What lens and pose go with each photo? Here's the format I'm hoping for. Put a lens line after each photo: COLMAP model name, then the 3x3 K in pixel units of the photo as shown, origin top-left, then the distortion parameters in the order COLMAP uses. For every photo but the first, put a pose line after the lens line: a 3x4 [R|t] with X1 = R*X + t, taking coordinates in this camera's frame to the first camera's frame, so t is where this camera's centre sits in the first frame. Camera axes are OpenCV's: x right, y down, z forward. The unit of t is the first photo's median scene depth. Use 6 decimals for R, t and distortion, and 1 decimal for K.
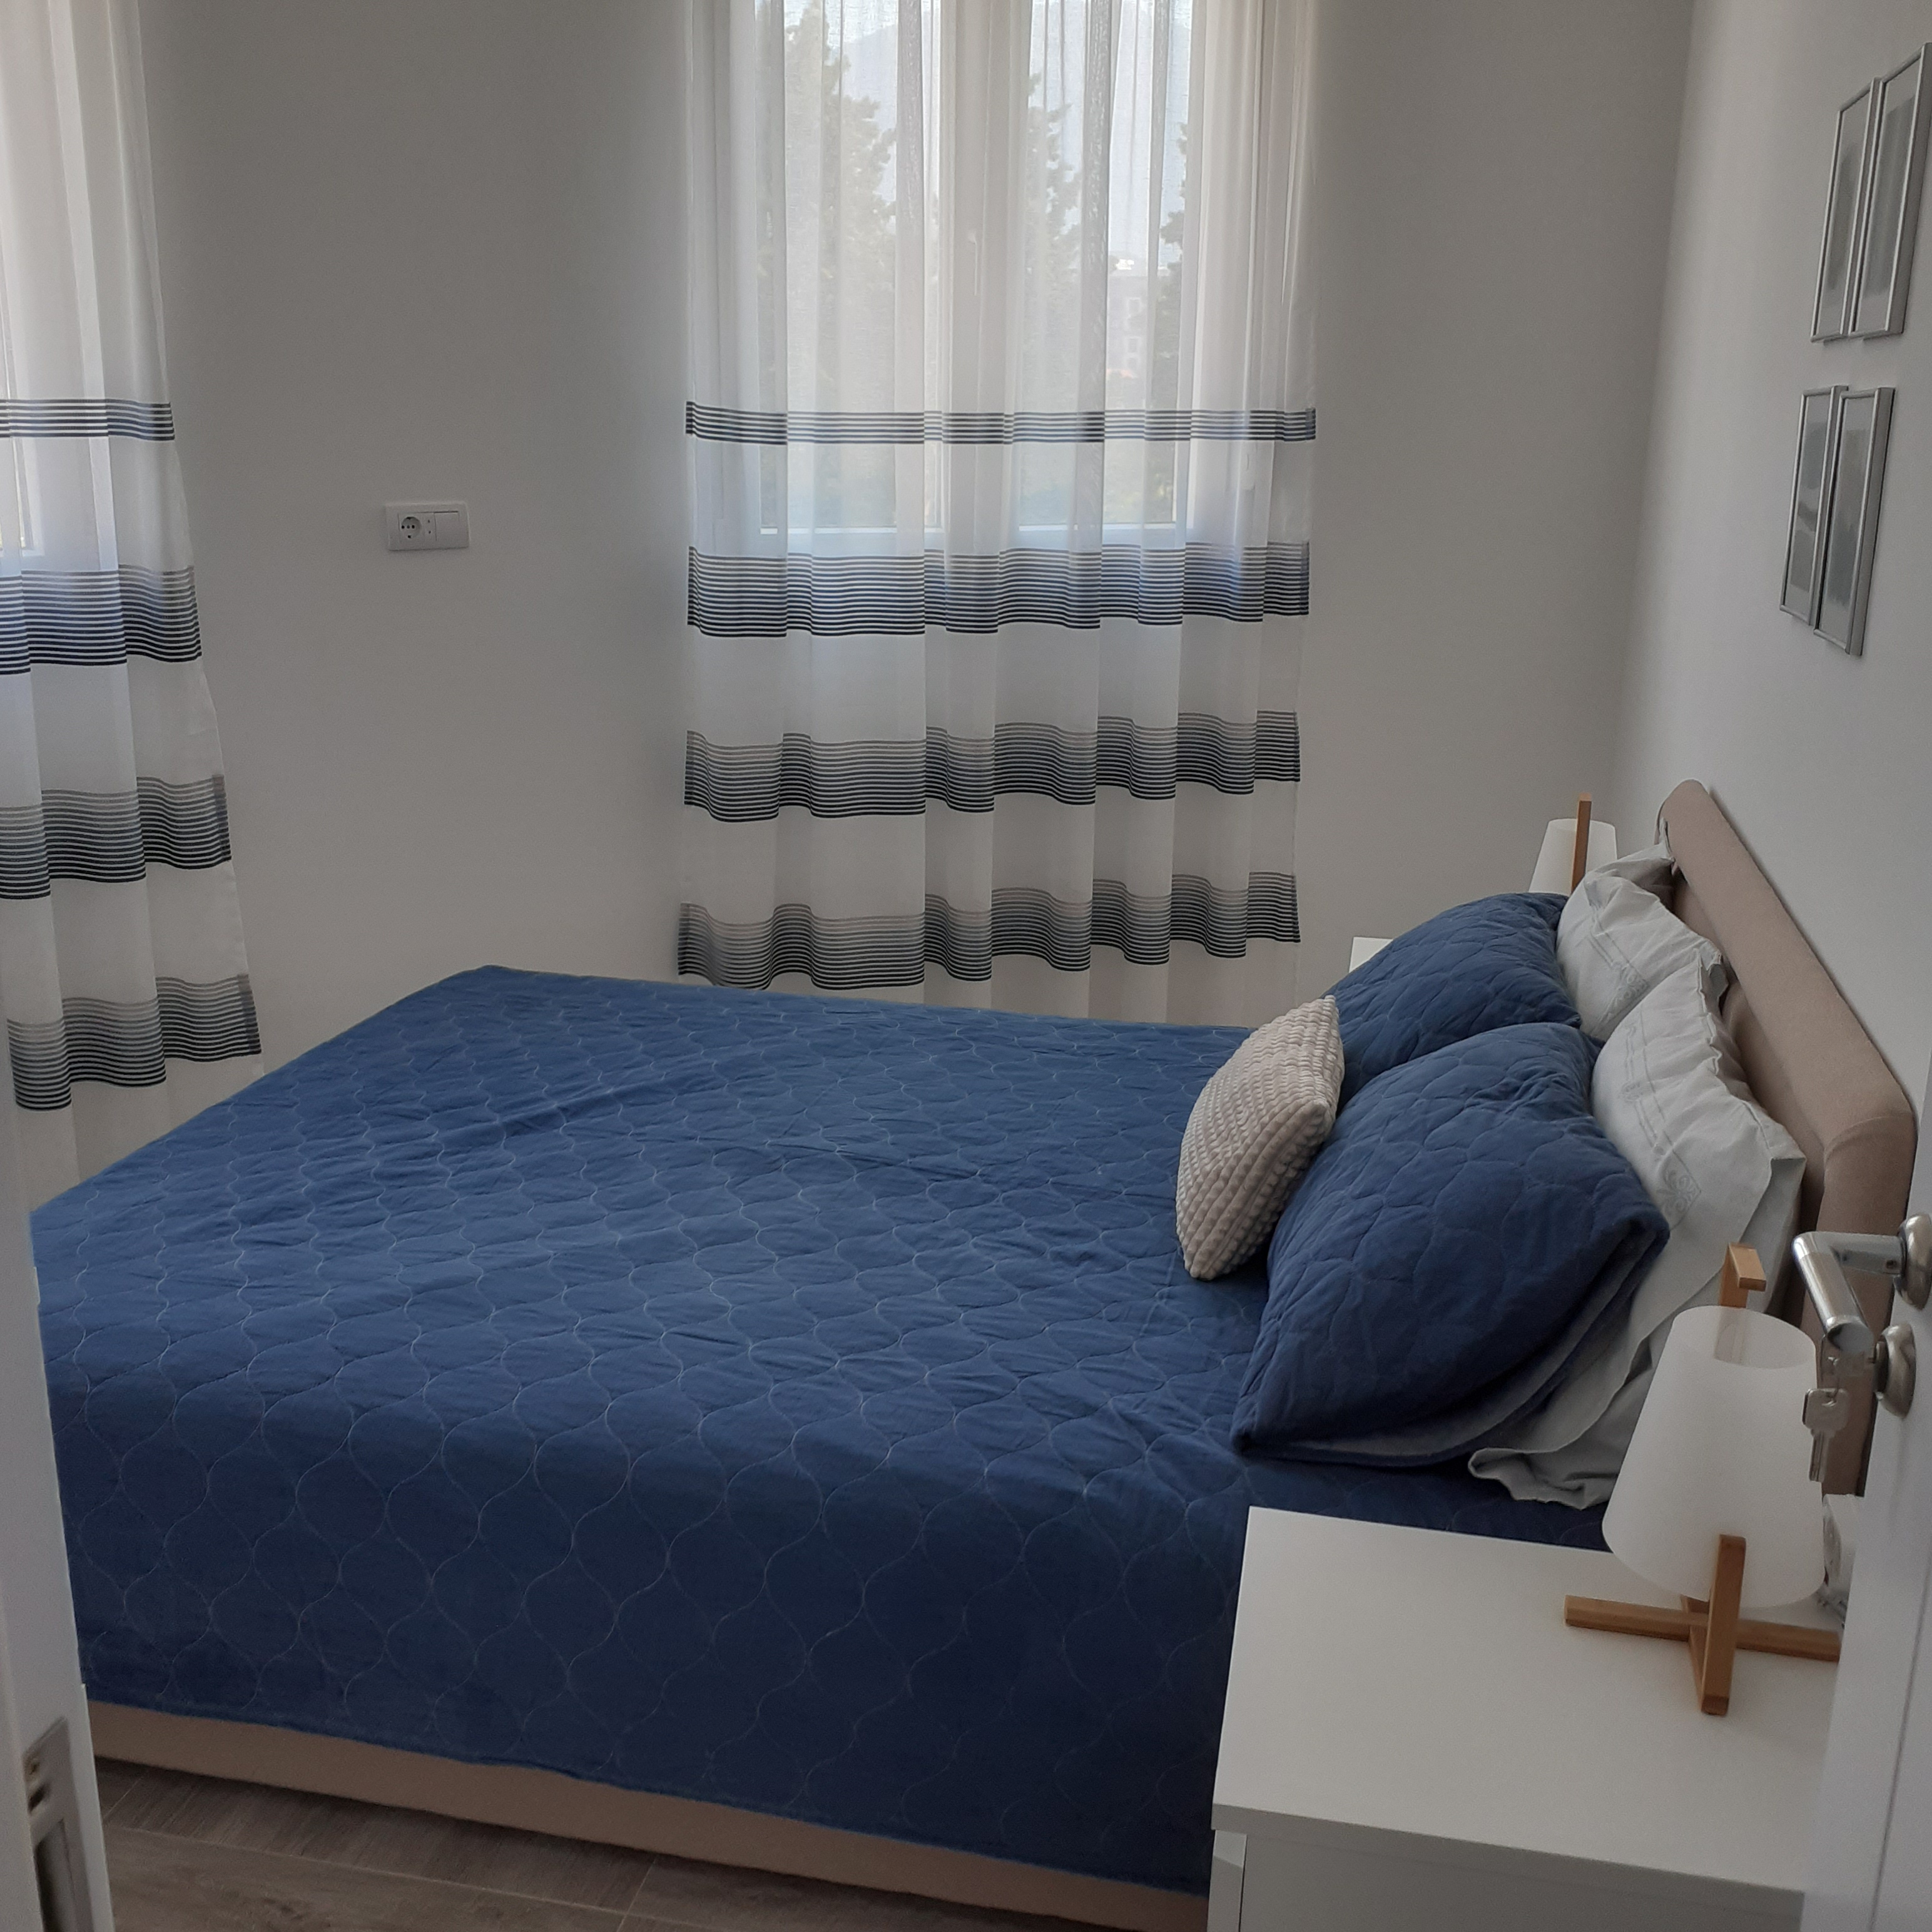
lens RADIAL K [[2080.5, 0, 961.1], [0, 2080.5, 934.3], [0, 0, 1]] dist [0.261200, -0.692849]
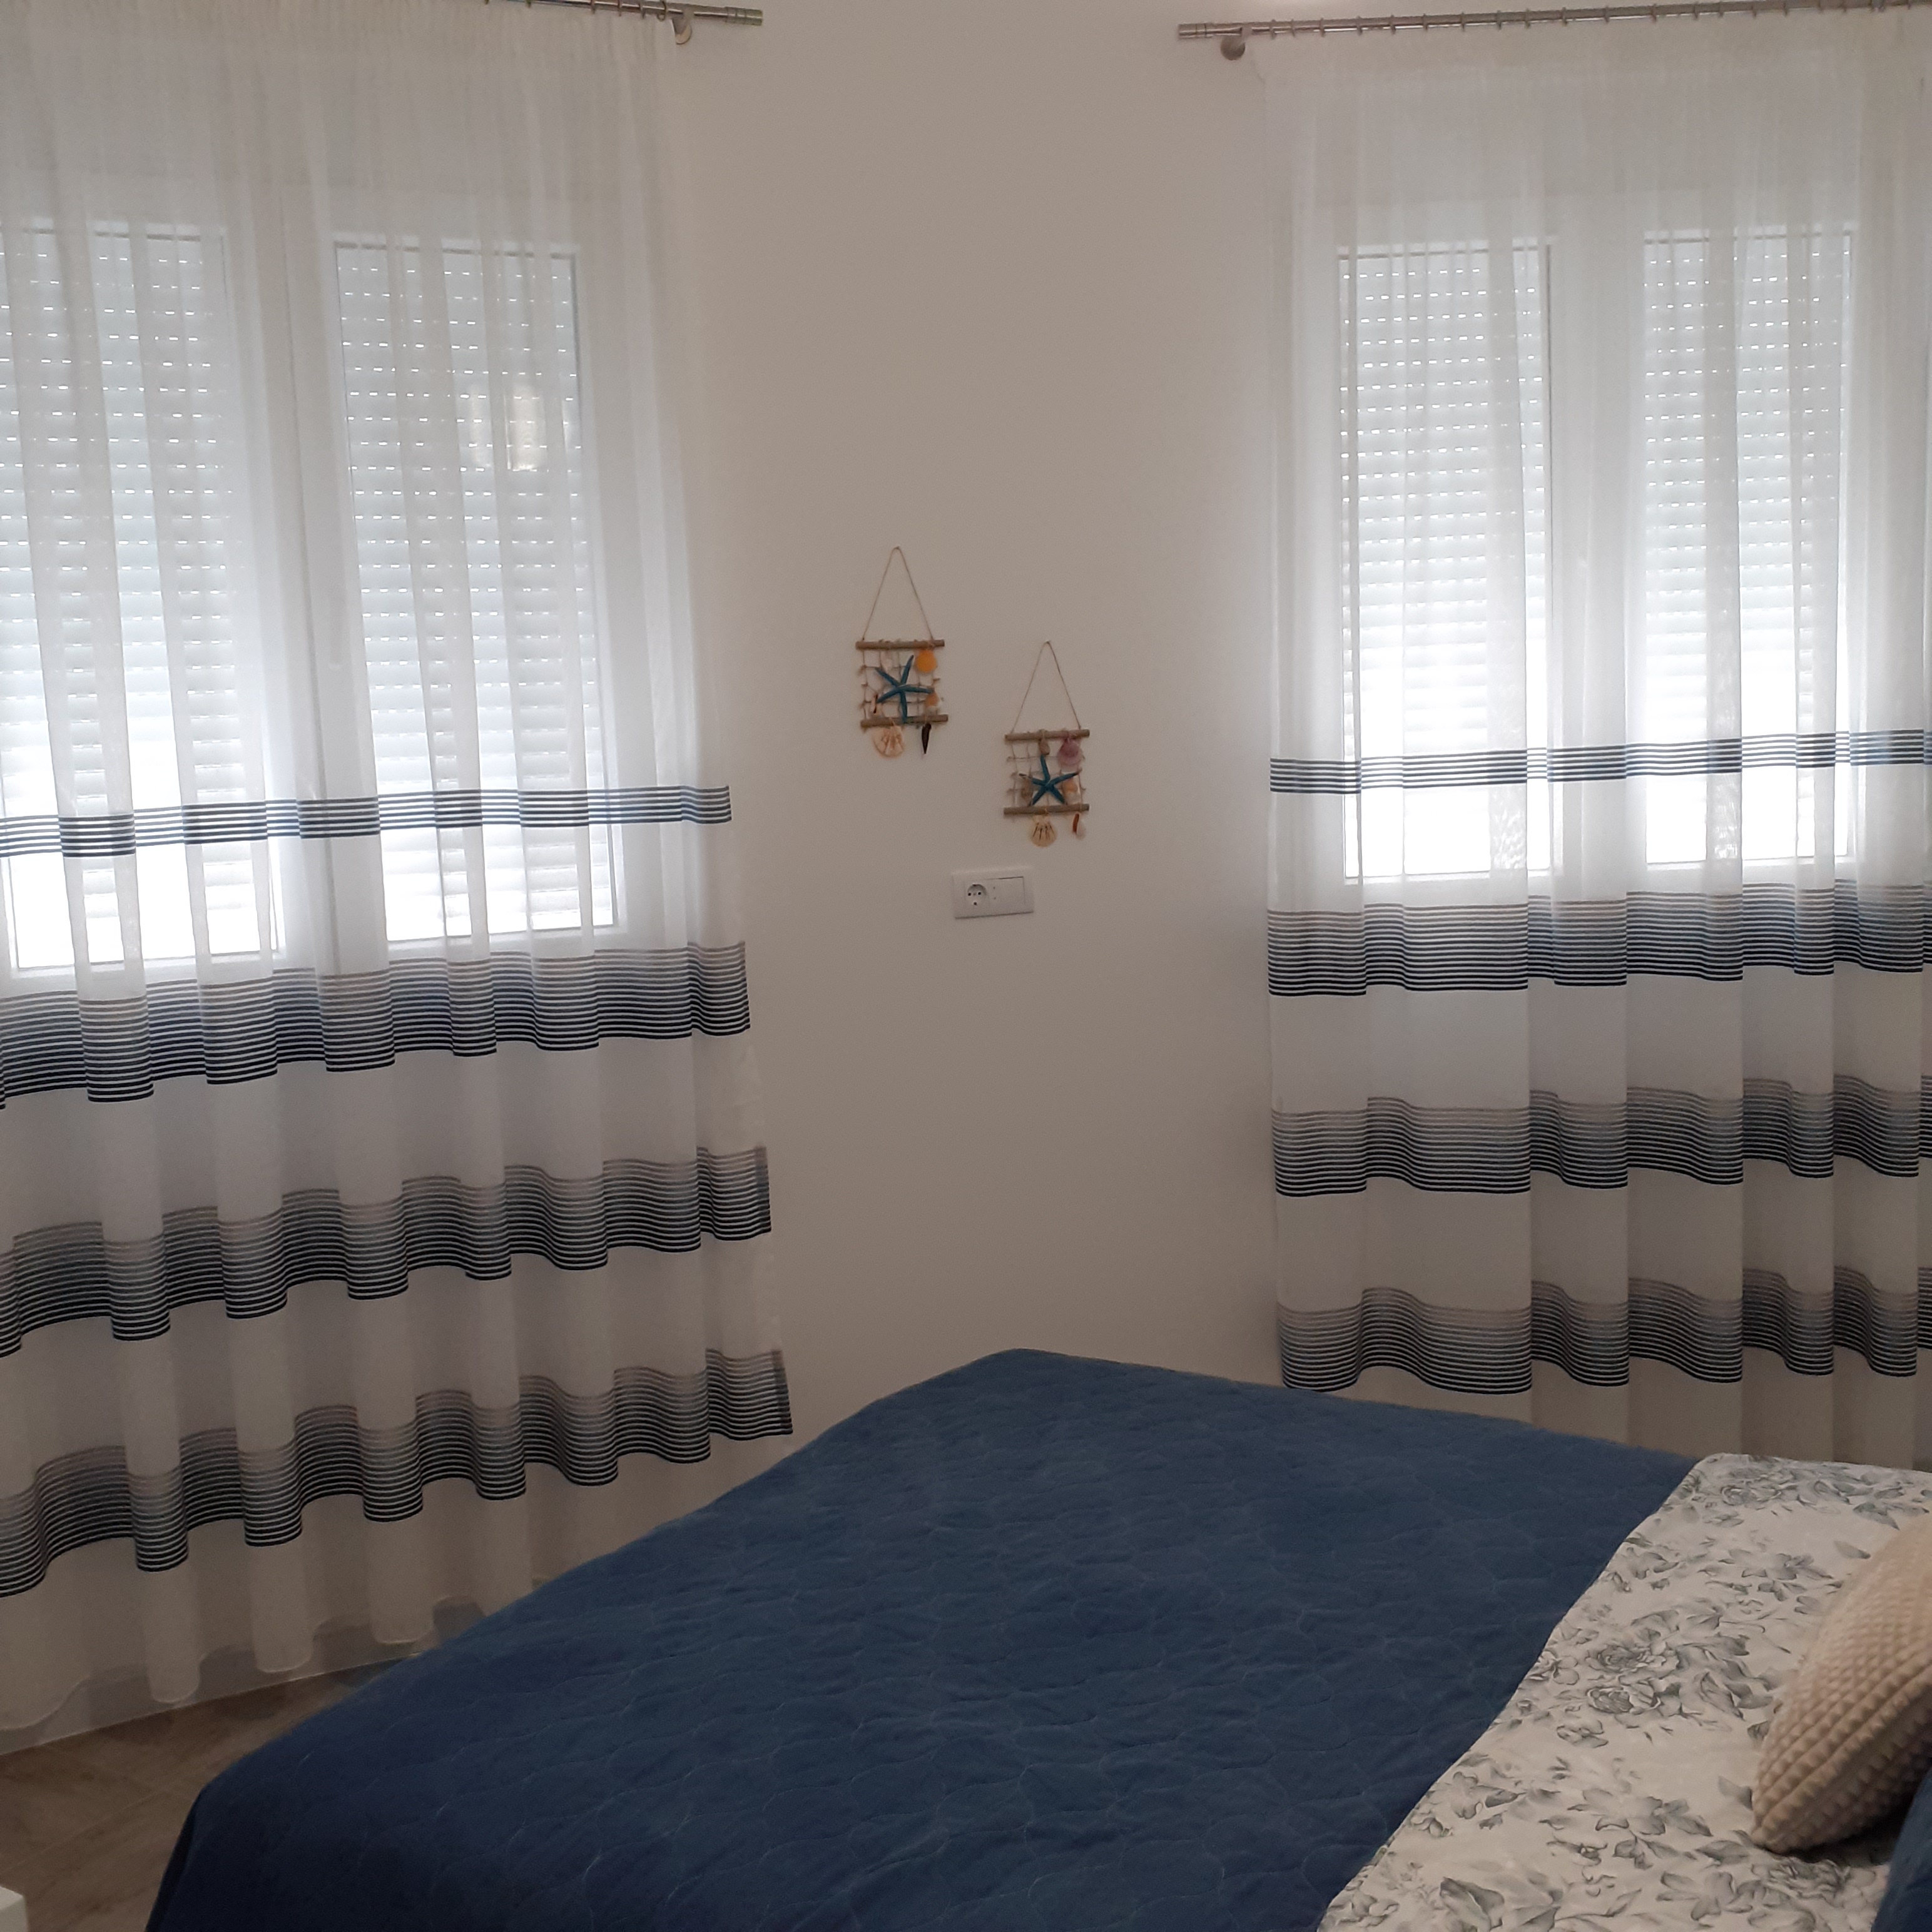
lens RADIAL K [[2212.8, 0, 965.2], [0, 2212.8, 936.6], [0, 0, 1]] dist [0.016497, -0.004867]
pose [[0.939724, -0.023152, -0.341149, 0.093704], [-0.032610, 0.987089, -0.156816, -0.011838], [0.340375, 0.158489, 0.926836, 0.051238]]
